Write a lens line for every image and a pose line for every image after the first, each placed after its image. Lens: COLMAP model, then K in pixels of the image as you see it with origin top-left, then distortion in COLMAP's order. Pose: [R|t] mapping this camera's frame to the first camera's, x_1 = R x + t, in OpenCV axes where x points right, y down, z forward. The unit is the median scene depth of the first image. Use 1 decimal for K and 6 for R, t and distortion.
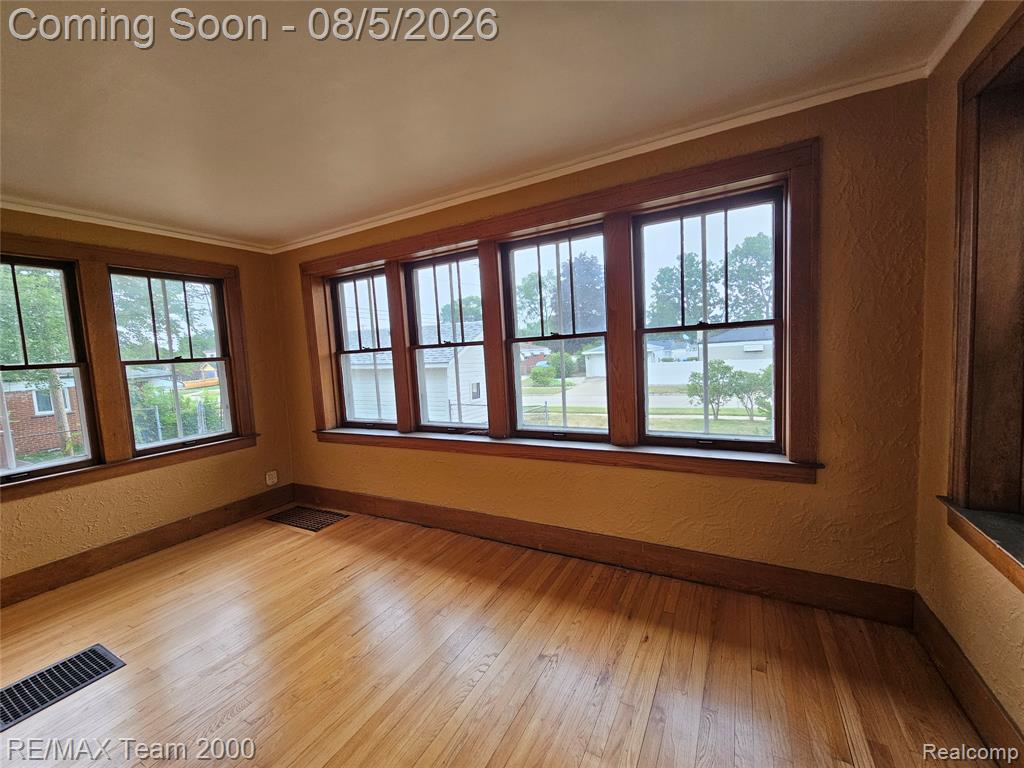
lens RADIAL K [[412.4, 0, 507.7], [0, 412.4, 375.4], [0, 0, 1]] dist [-0.010985, 0.000348]
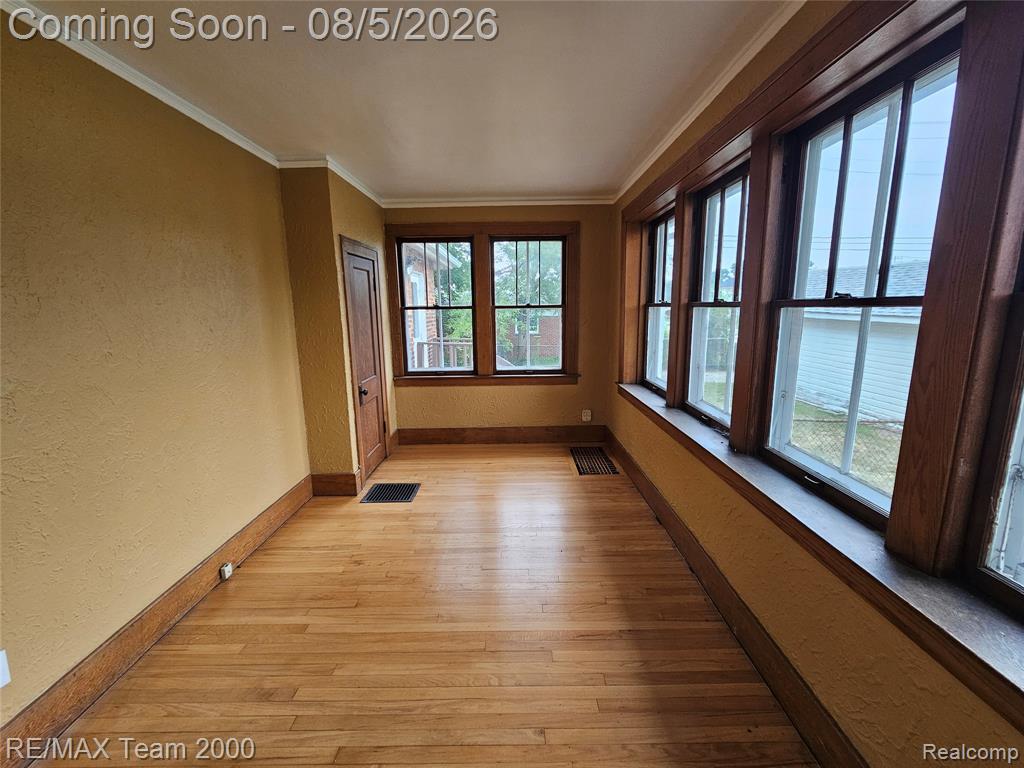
lens RADIAL K [[412.4, 0, 512.9], [0, 412.4, 378.1], [0, 0, 1]] dist [-0.010985, 0.000348]
pose [[0.490675, 0.196573, -0.848880, 0.322404], [-0.068424, 0.979905, 0.187363, -0.058557], [0.868652, -0.033850, 0.494265, 0.335827]]
